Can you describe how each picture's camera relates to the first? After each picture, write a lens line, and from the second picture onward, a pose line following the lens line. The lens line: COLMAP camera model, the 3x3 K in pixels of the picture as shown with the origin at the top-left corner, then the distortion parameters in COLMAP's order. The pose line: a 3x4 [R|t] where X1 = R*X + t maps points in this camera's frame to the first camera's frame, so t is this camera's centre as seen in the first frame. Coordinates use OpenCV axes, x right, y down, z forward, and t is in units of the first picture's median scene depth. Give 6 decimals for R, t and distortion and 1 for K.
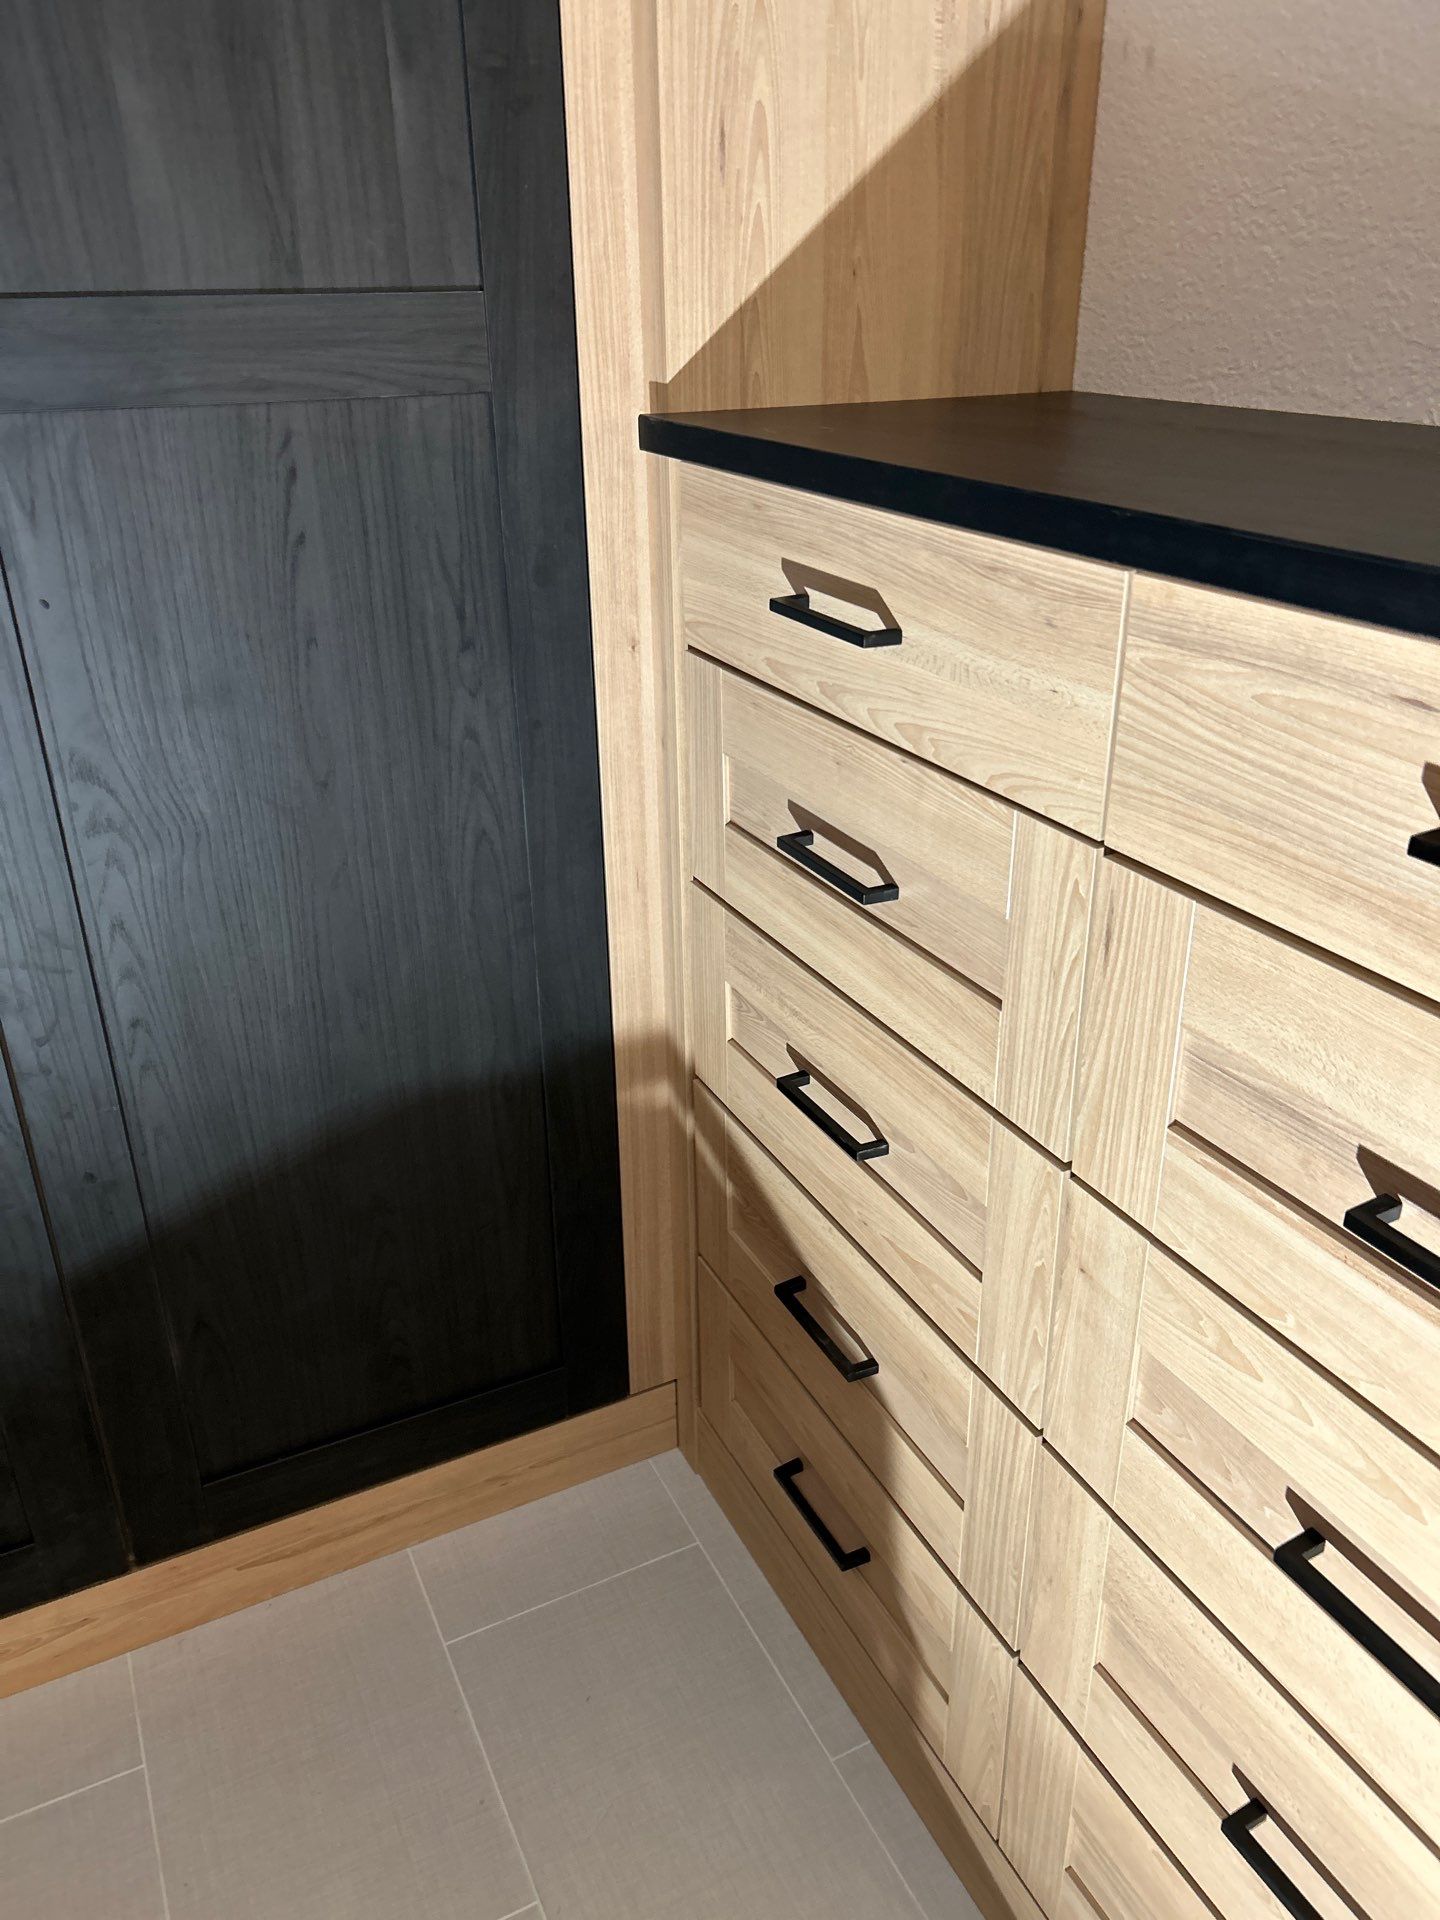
lens RADIAL K [[1437.7, 0, 732.4], [0, 1437.7, 957.8], [0, 0, 1]] dist [0.050312, -0.057963]
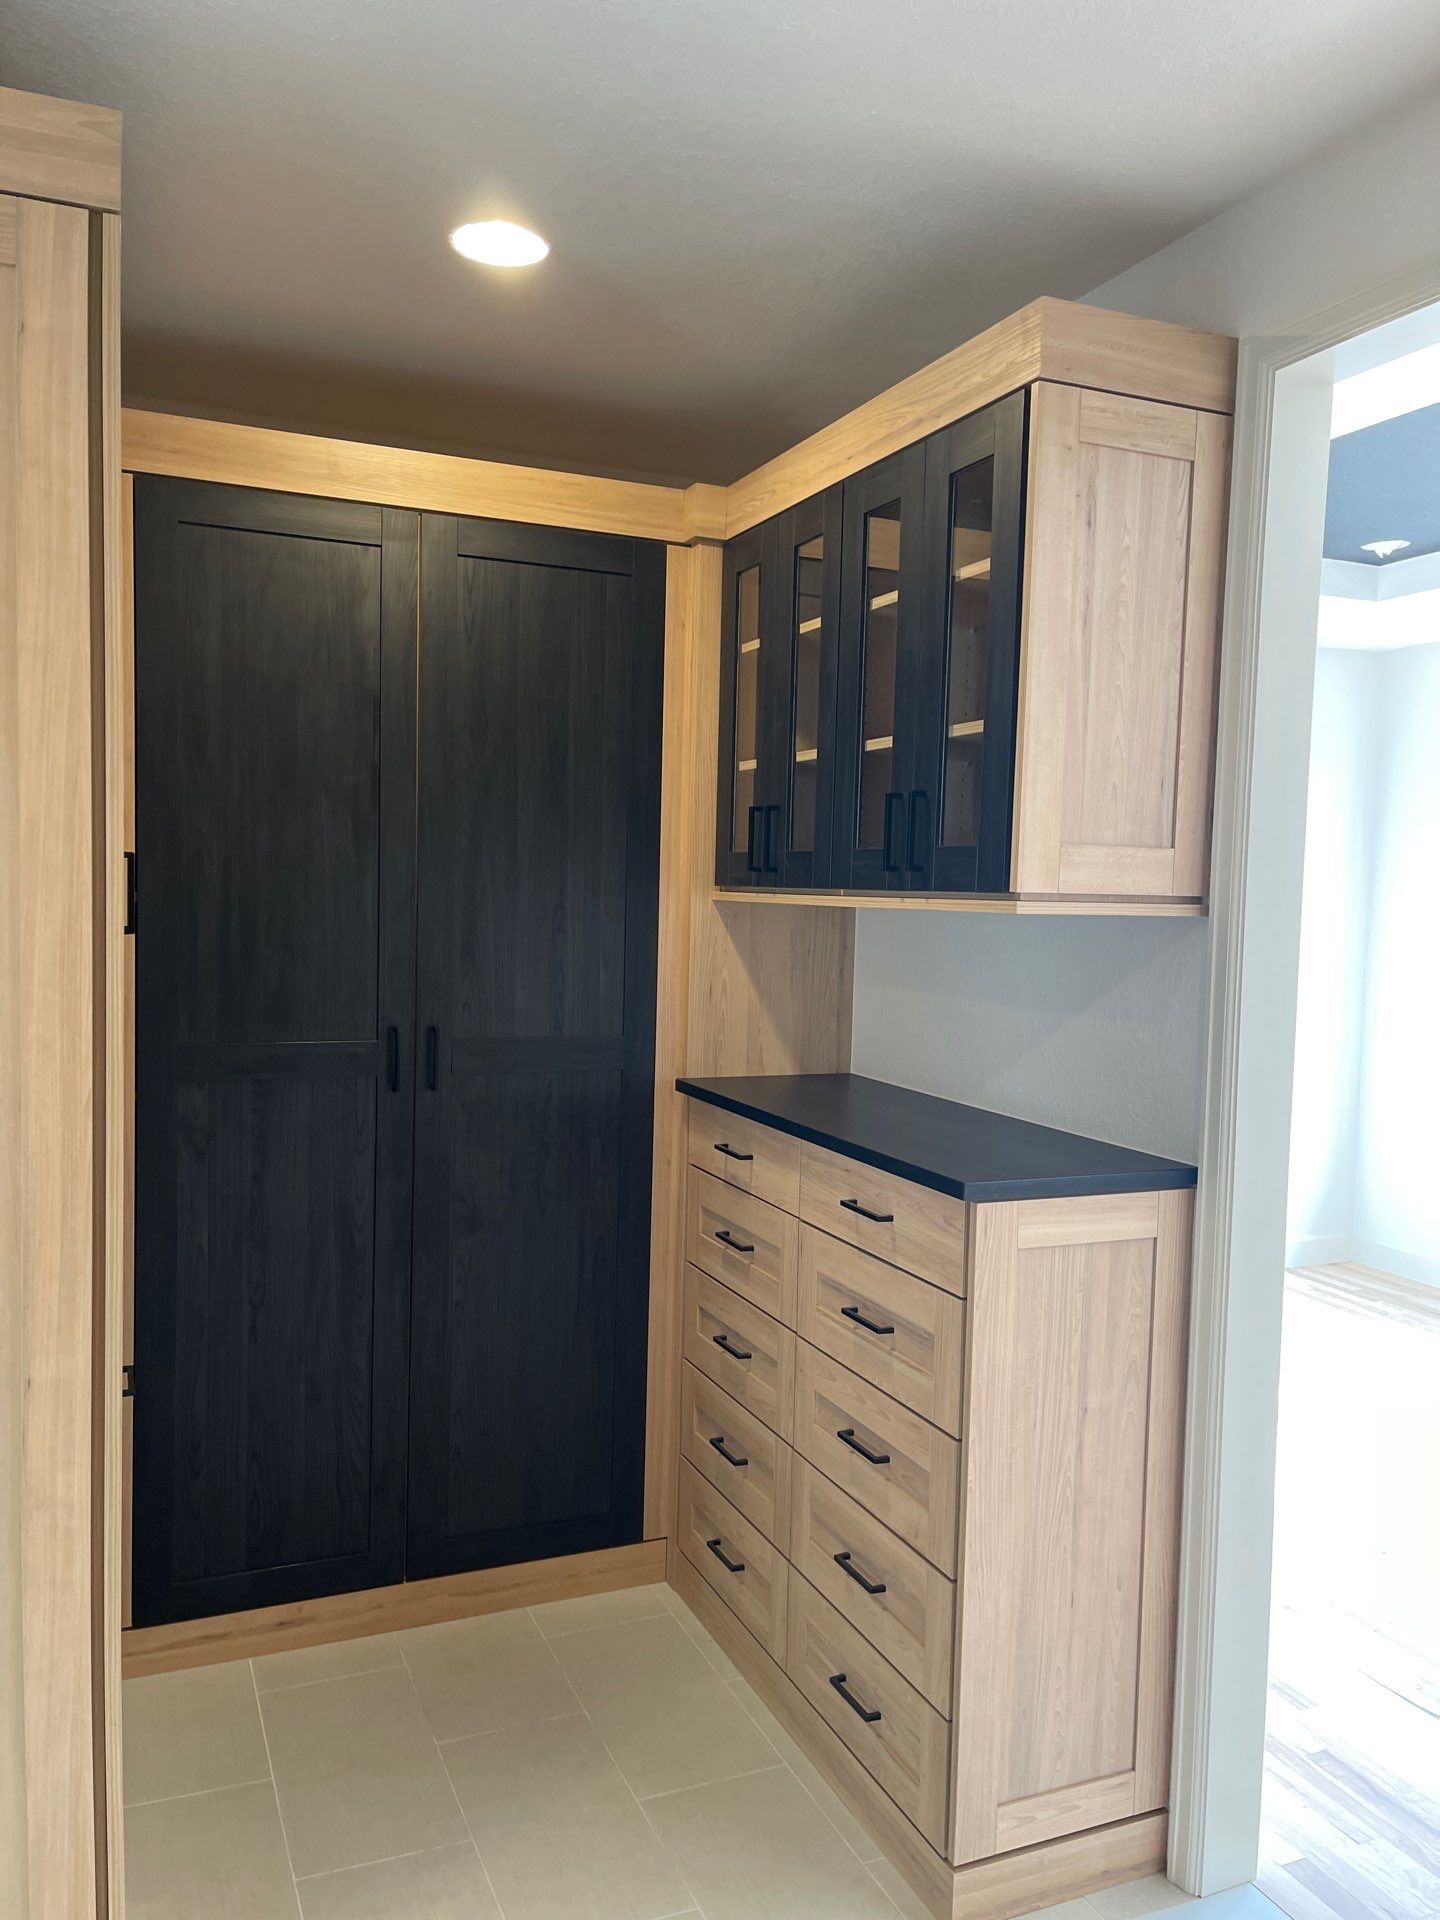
lens RADIAL K [[1437.7, 0, 731.5], [0, 1437.7, 969.5], [0, 0, 1]] dist [0.050312, -0.057963]
pose [[0.997811, 0.037488, -0.054475, 0.179152], [-0.055259, 0.925173, -0.375500, 0.441913], [0.036322, 0.377689, 0.925220, -1.568360]]
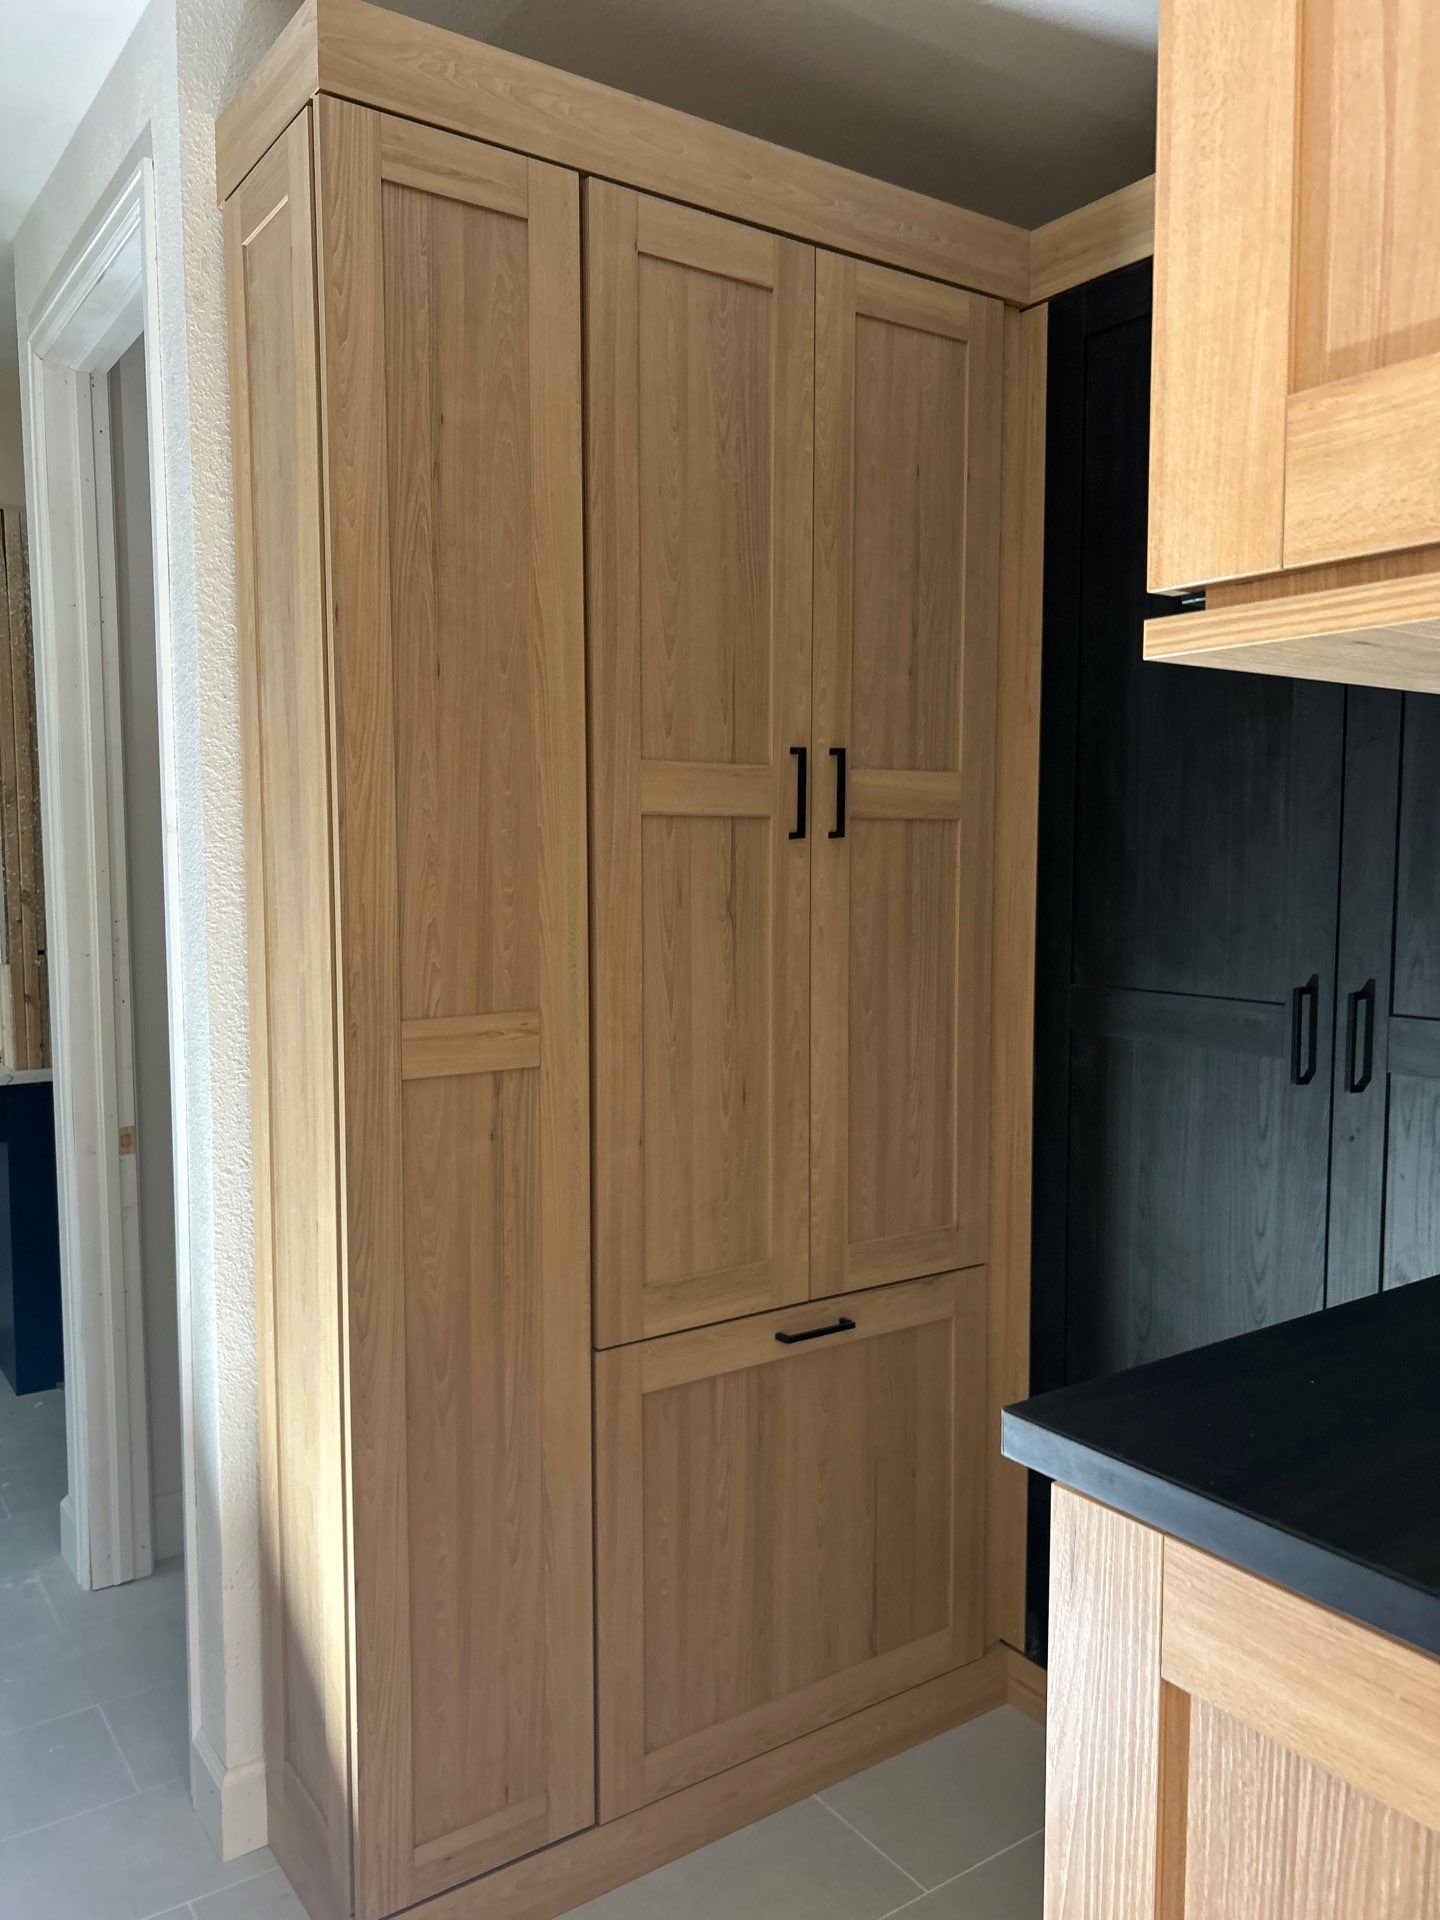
lens RADIAL K [[1437.7, 0, 700.7], [0, 1437.7, 964.1], [0, 0, 1]] dist [0.050312, -0.057963]
pose [[0.146213, 0.086715, -0.985445, 0.994431], [-0.422728, 0.906097, 0.017011, -0.135553], [0.894384, 0.414088, 0.169140, -0.137914]]
